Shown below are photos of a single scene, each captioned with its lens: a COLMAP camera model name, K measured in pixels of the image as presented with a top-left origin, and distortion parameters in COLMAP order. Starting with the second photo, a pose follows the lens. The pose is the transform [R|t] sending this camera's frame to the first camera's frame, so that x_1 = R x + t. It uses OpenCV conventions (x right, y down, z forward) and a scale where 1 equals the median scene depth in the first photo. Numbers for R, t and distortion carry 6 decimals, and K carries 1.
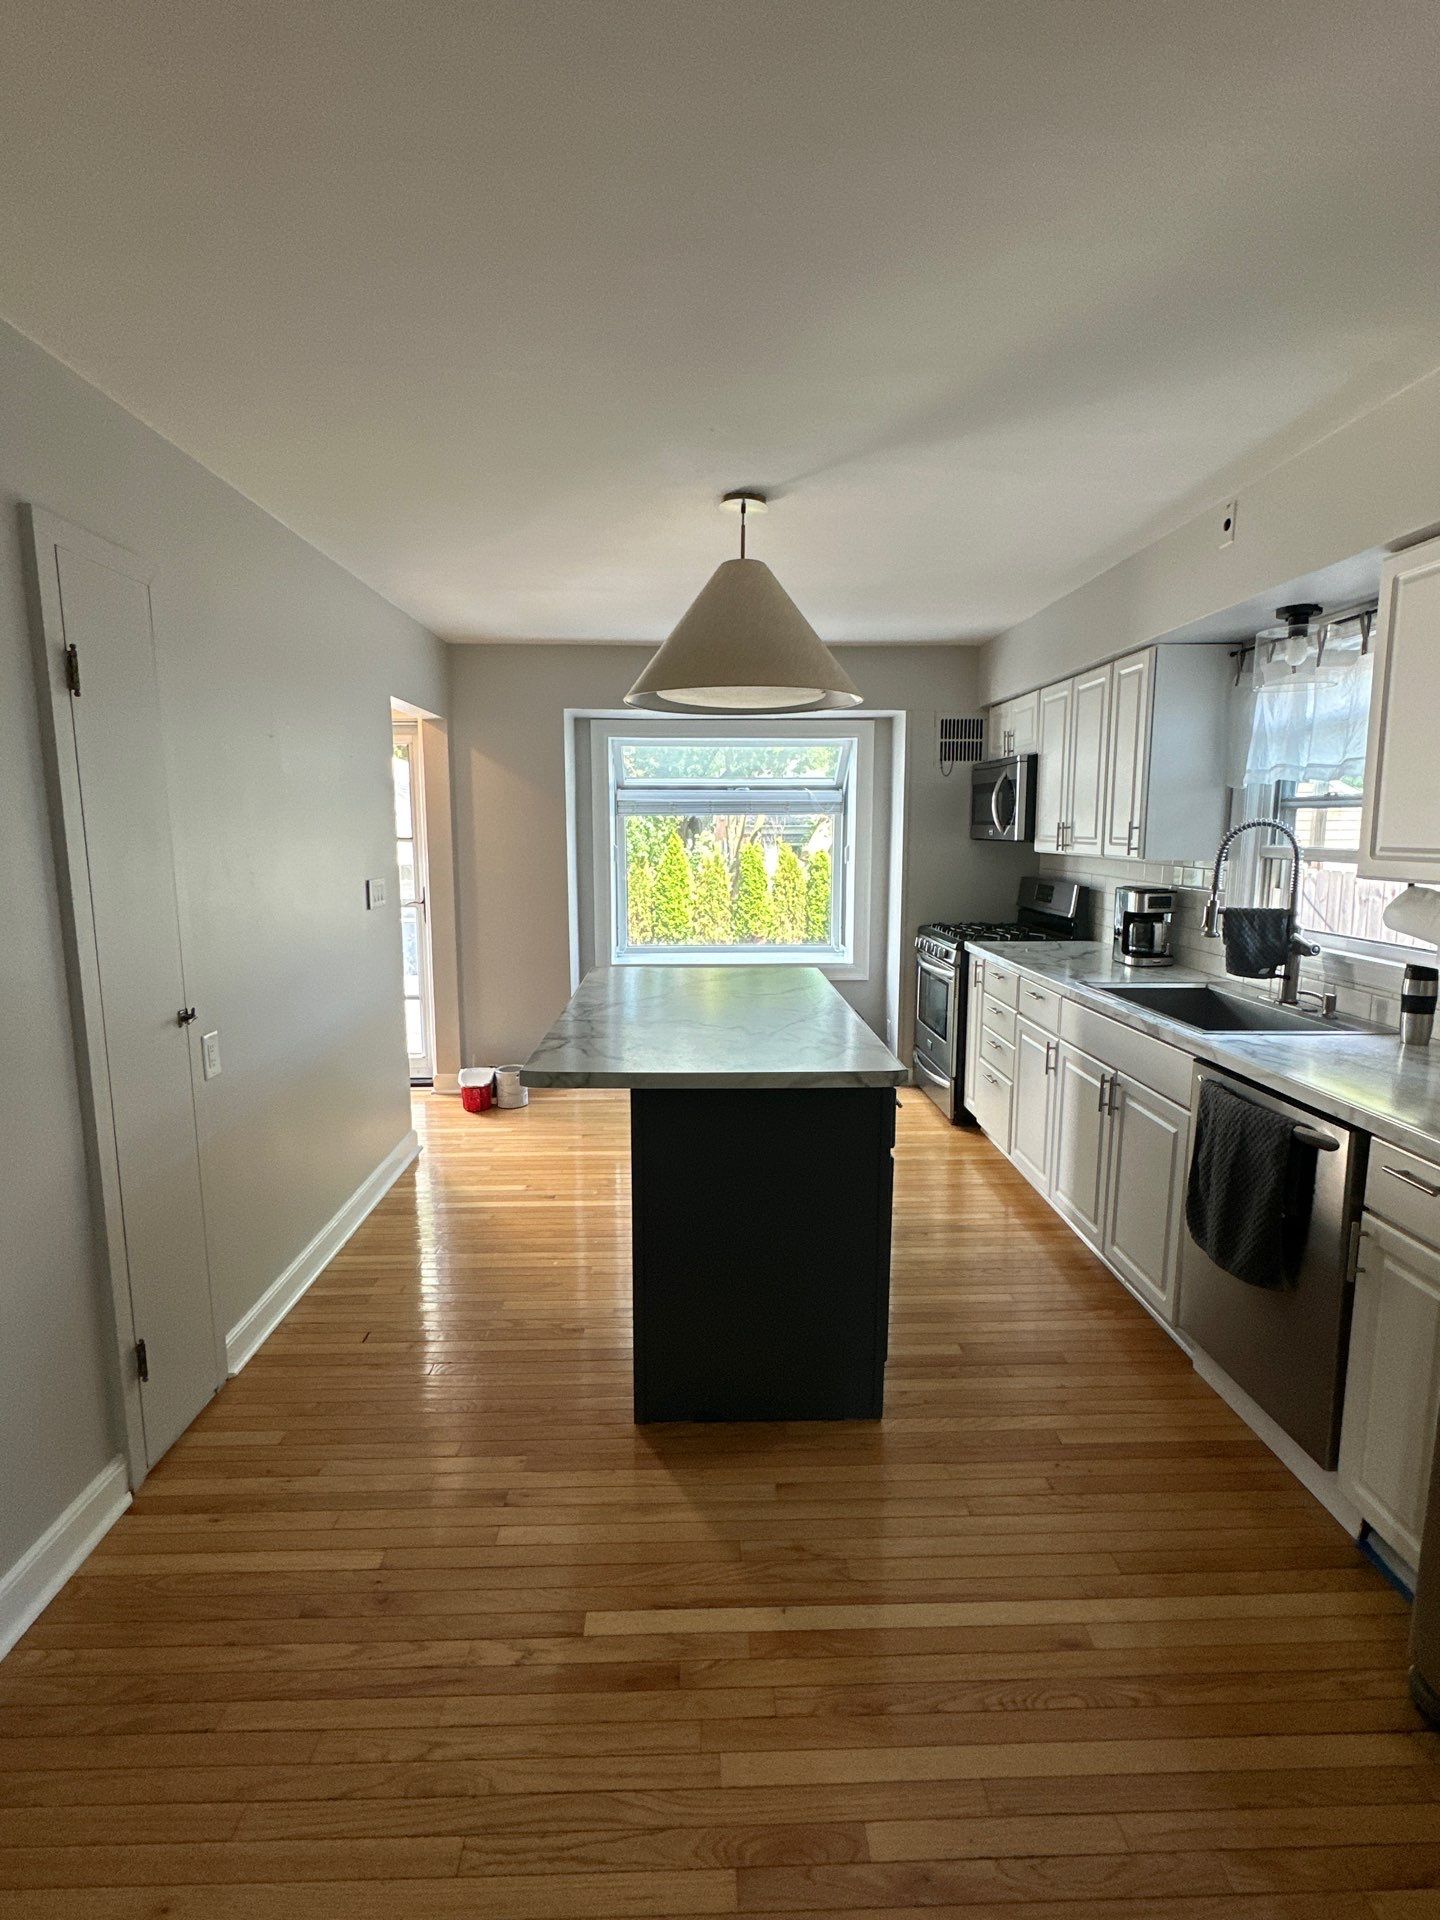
lens RADIAL K [[922.2, 0, 720.0], [0, 922.2, 960.0], [0, 0, 1]] dist [0.000512, -0.000090]
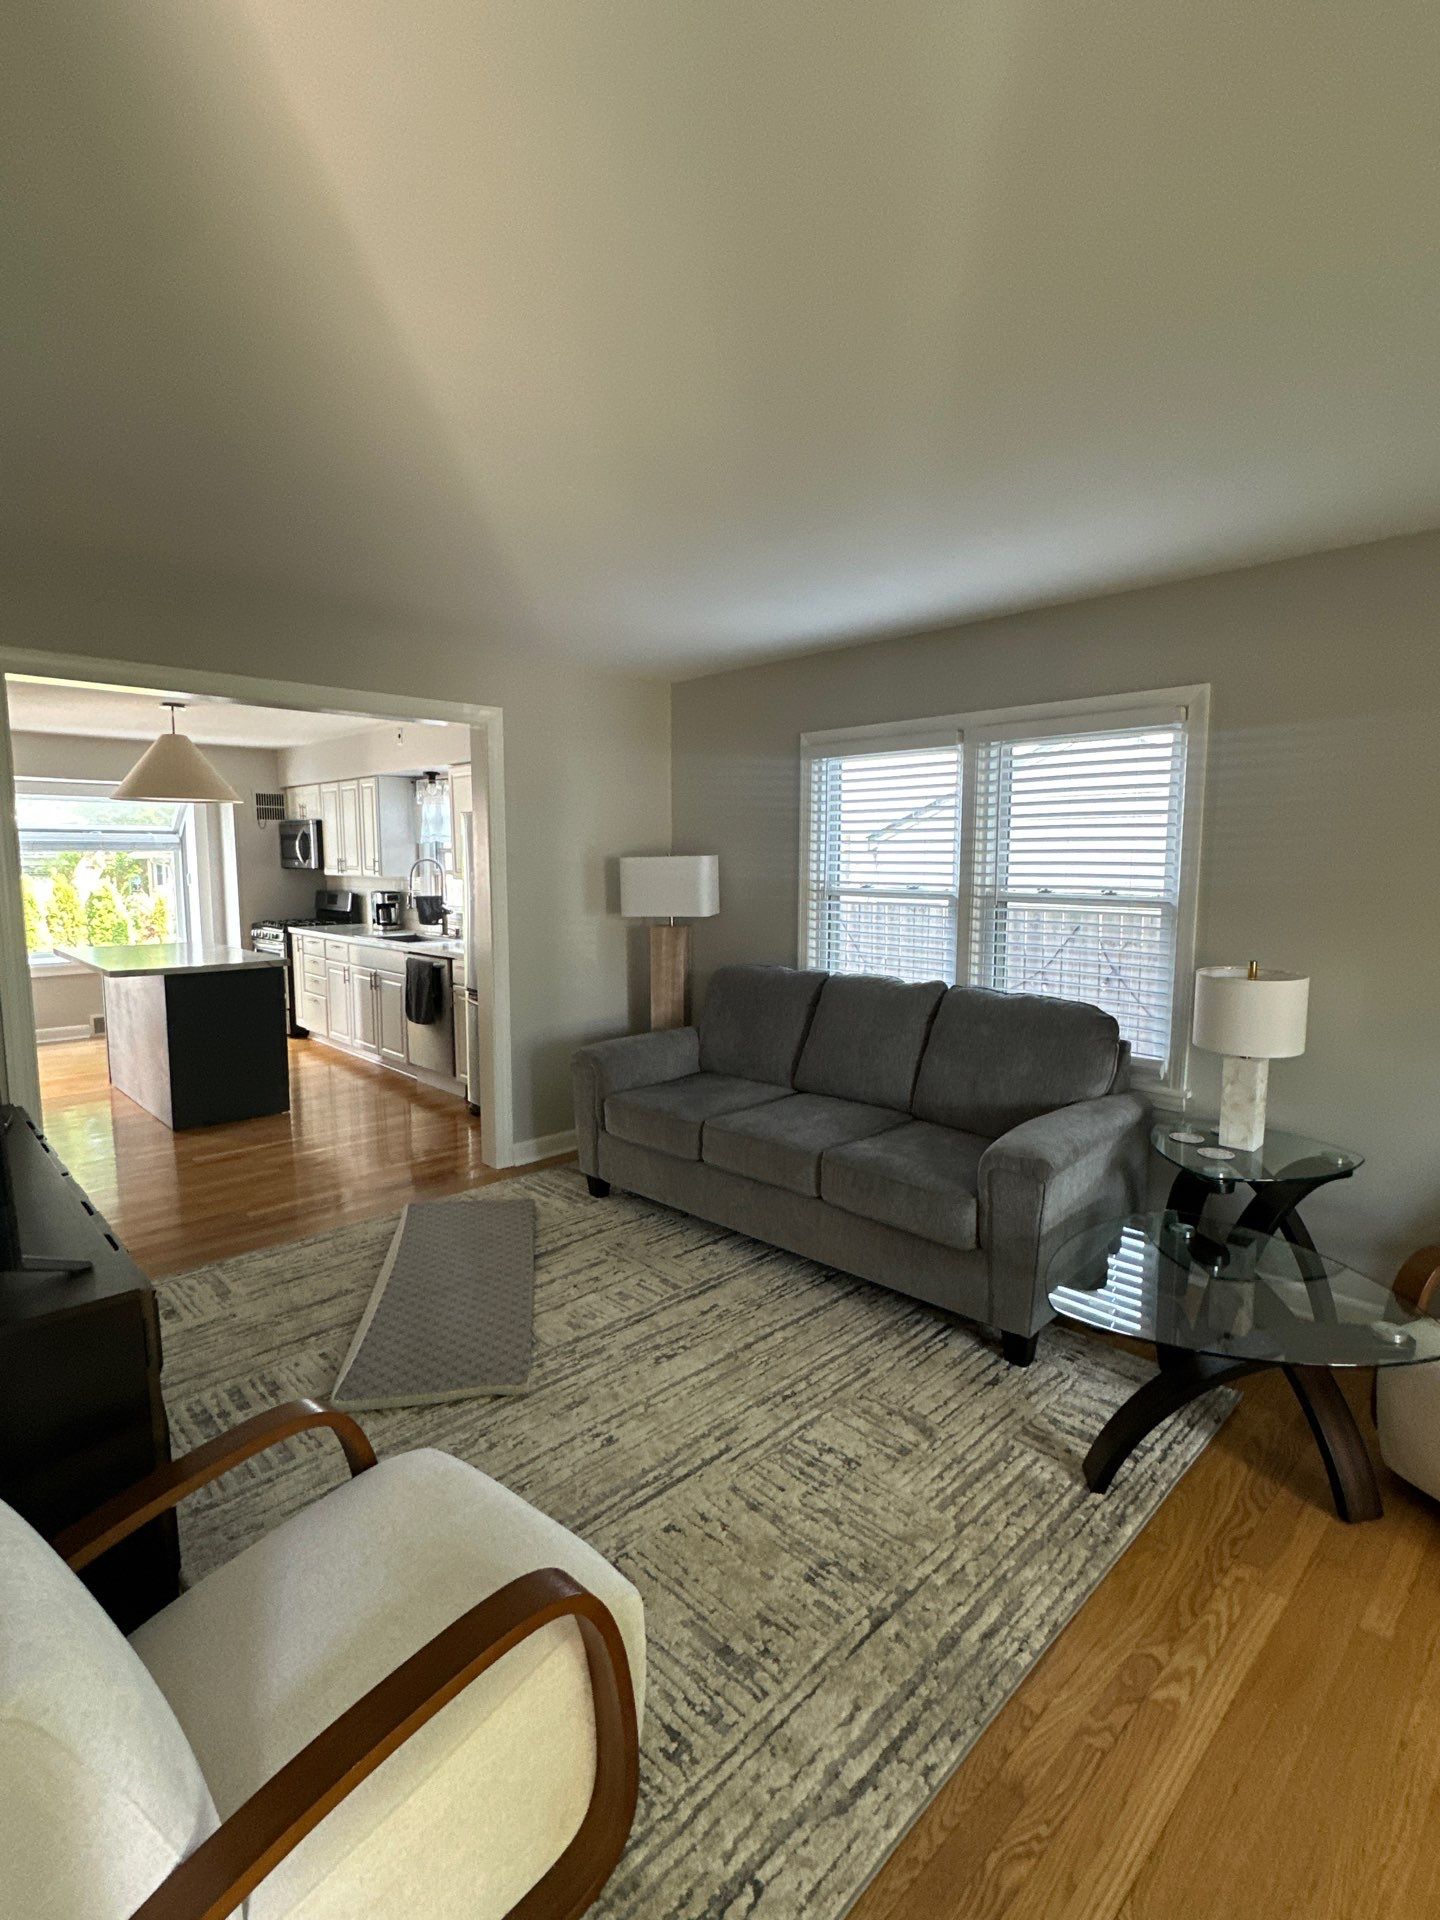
lens RADIAL K [[922.2, 0, 720.0], [0, 922.2, 960.0], [0, 0, 1]] dist [0.000512, -0.000090]
pose [[0.731264, -0.070052, 0.678487, -0.372270], [0.093810, 0.995589, 0.001685, 0.133603], [-0.675612, 0.062417, 0.734610, -0.943432]]
